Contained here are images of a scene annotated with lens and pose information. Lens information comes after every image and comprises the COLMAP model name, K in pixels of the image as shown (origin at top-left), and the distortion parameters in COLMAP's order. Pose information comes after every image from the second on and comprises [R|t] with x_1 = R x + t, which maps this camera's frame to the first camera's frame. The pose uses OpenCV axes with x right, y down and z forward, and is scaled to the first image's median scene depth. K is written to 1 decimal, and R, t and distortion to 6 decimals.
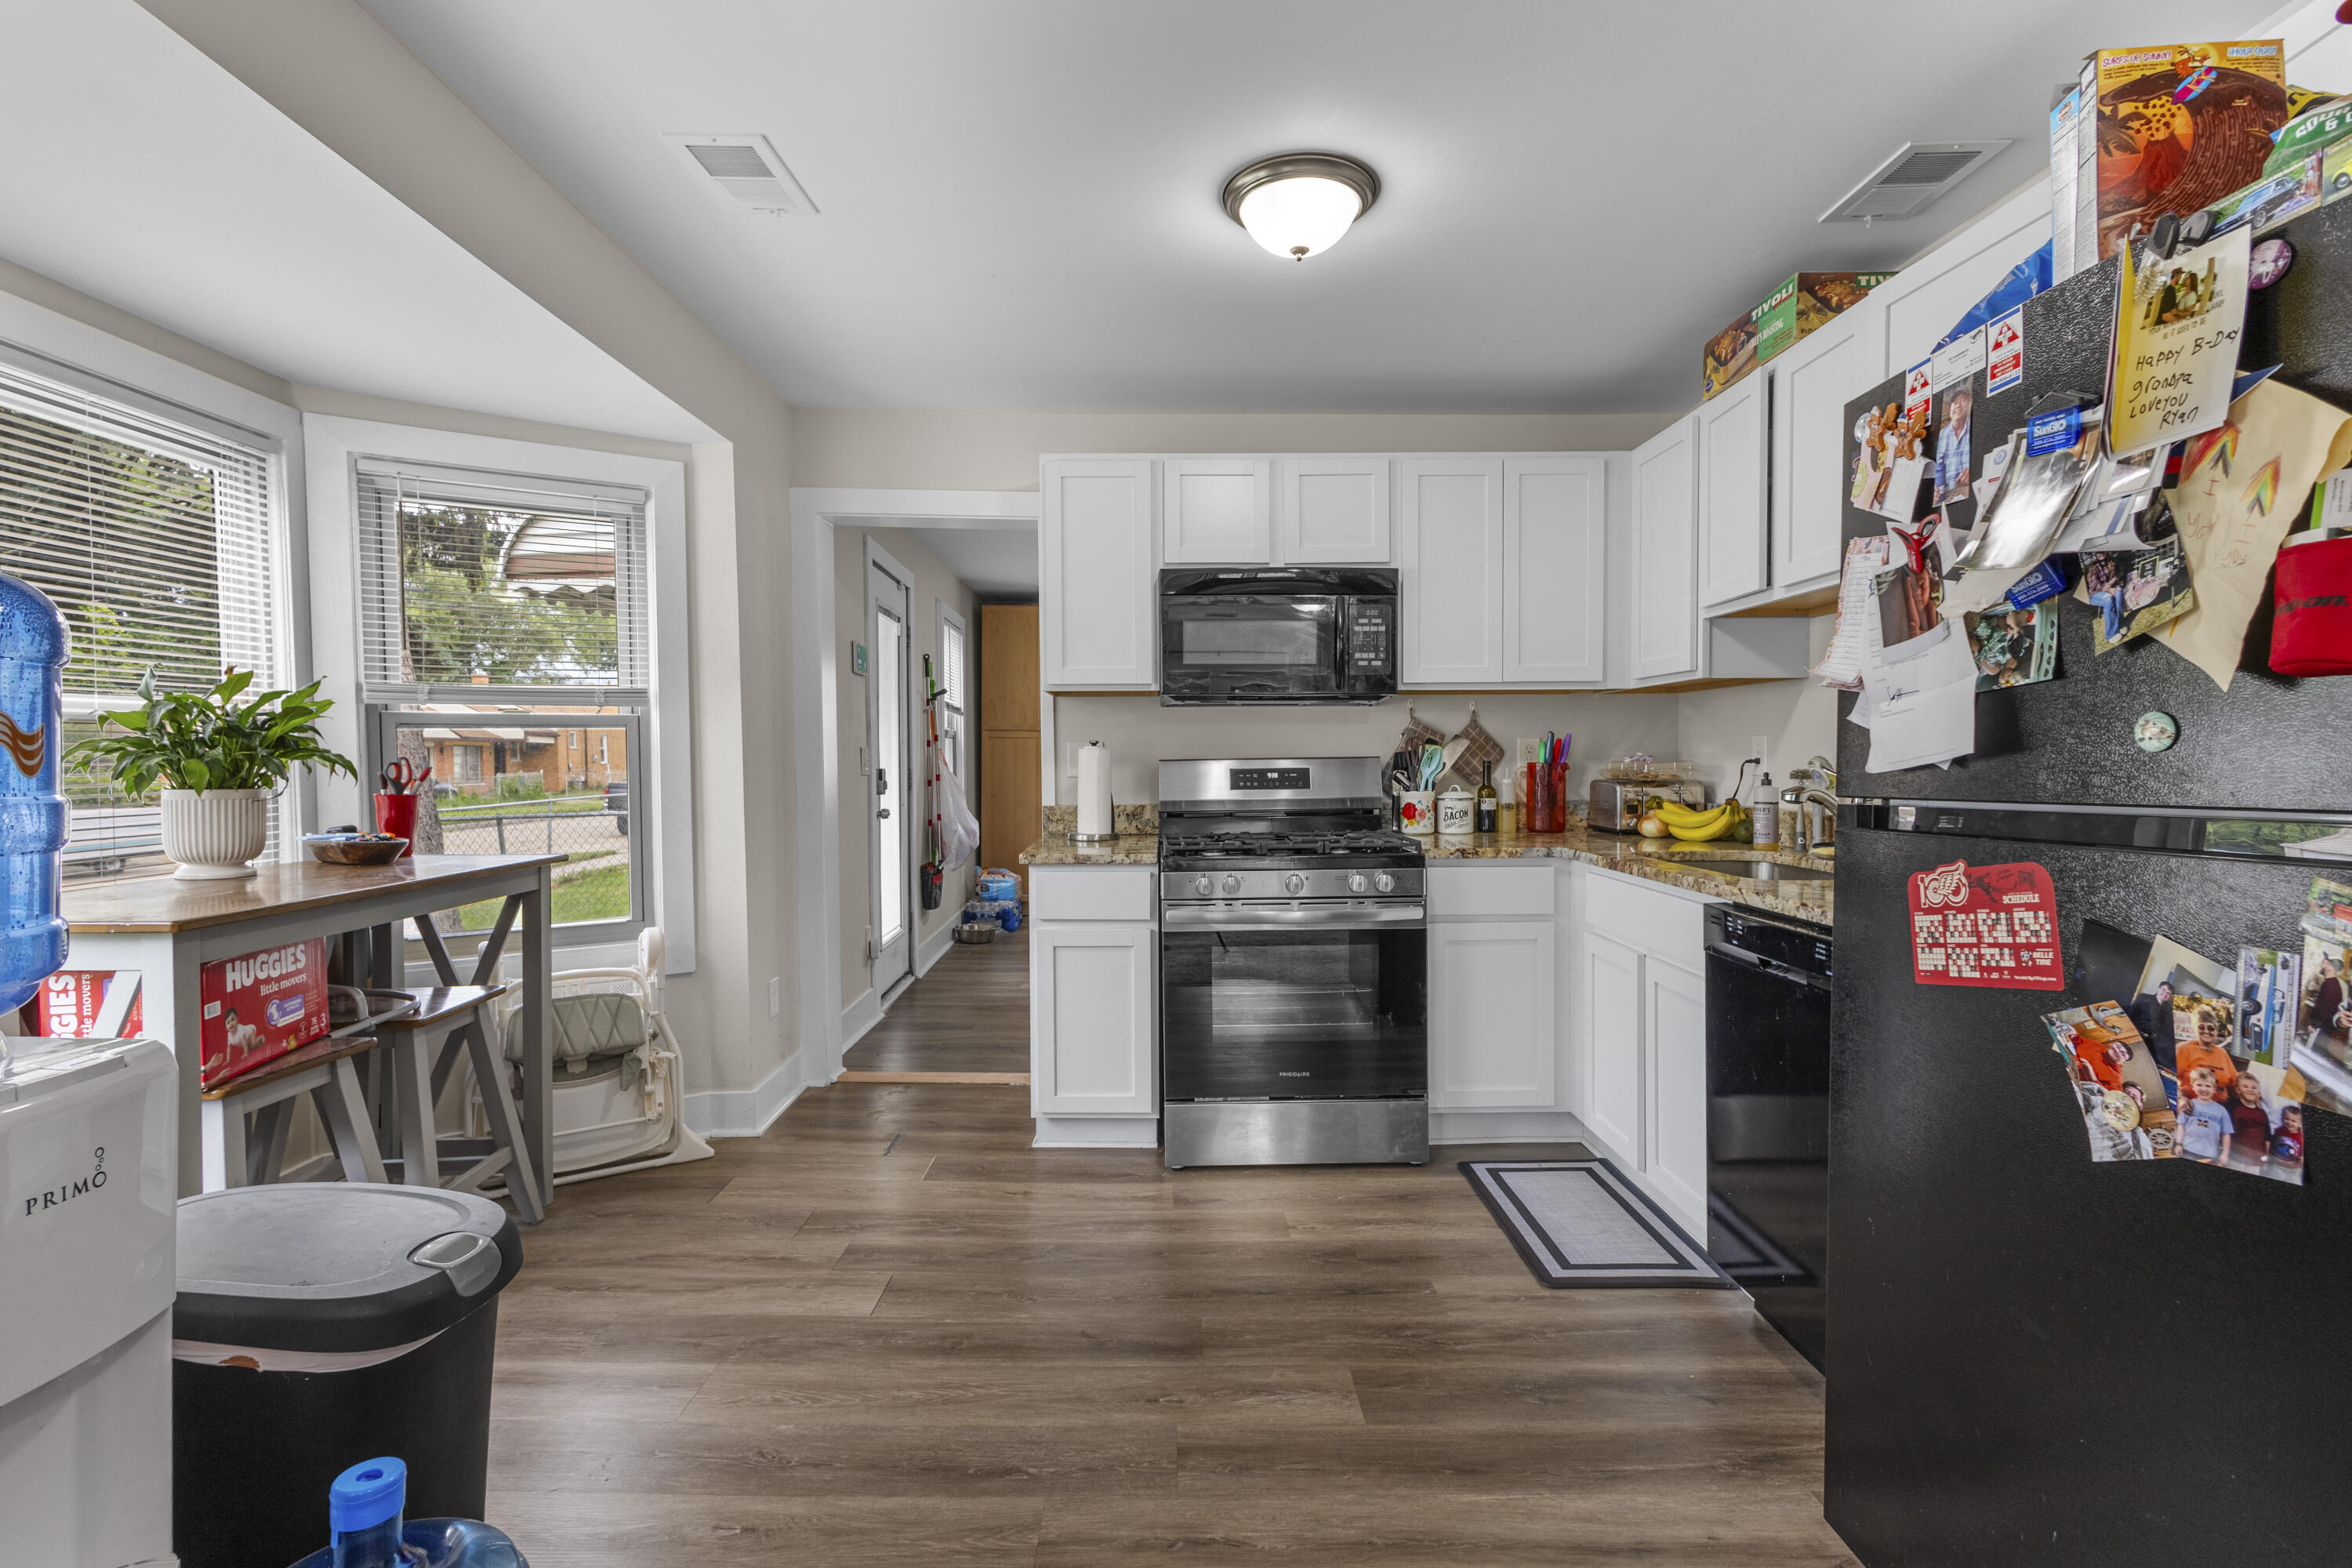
lens RADIAL K [[1094.3, 0, 1229.9], [0, 1094.3, 797.3], [0, 0, 1]] dist [0.011227, -0.003876]
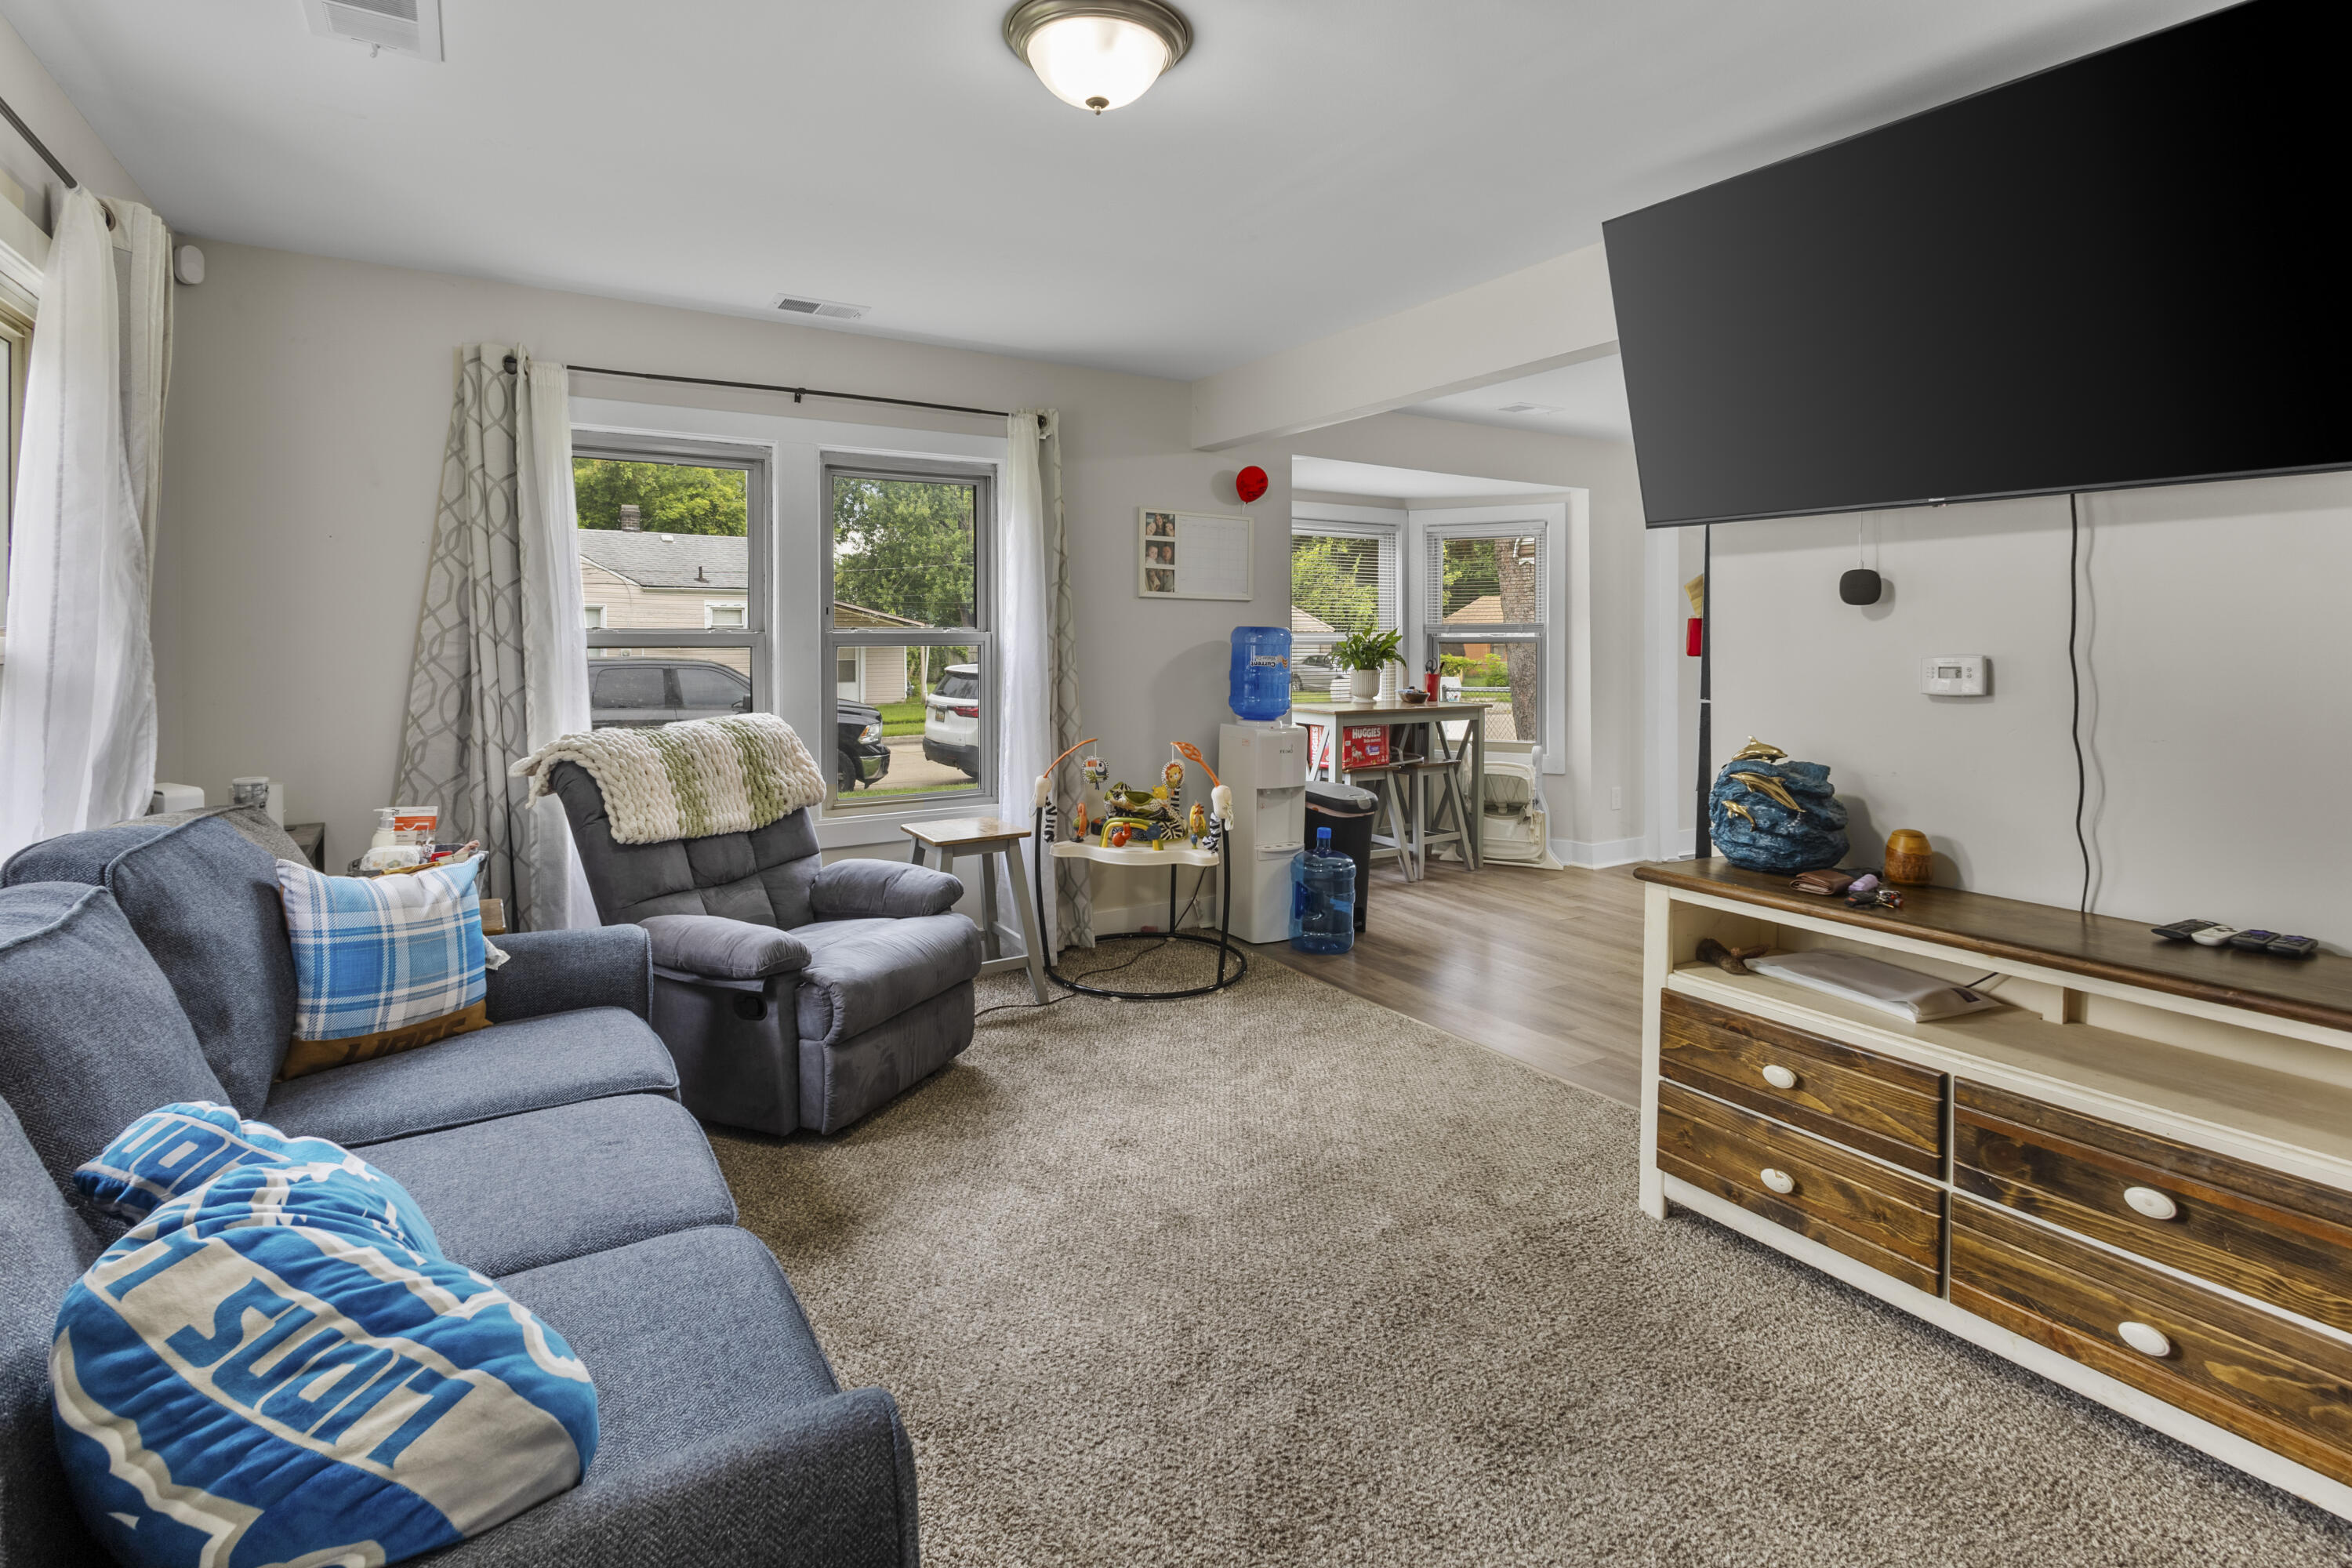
lens RADIAL K [[1094.3, 0, 1180.1], [0, 1094.3, 779.8], [0, 0, 1]] dist [0.011227, -0.003876]
pose [[0.505764, 0.101980, -0.856623, 1.066431], [-0.027937, 0.994403, 0.101888, 0.001142], [0.862219, -0.027600, 0.505782, -0.684117]]
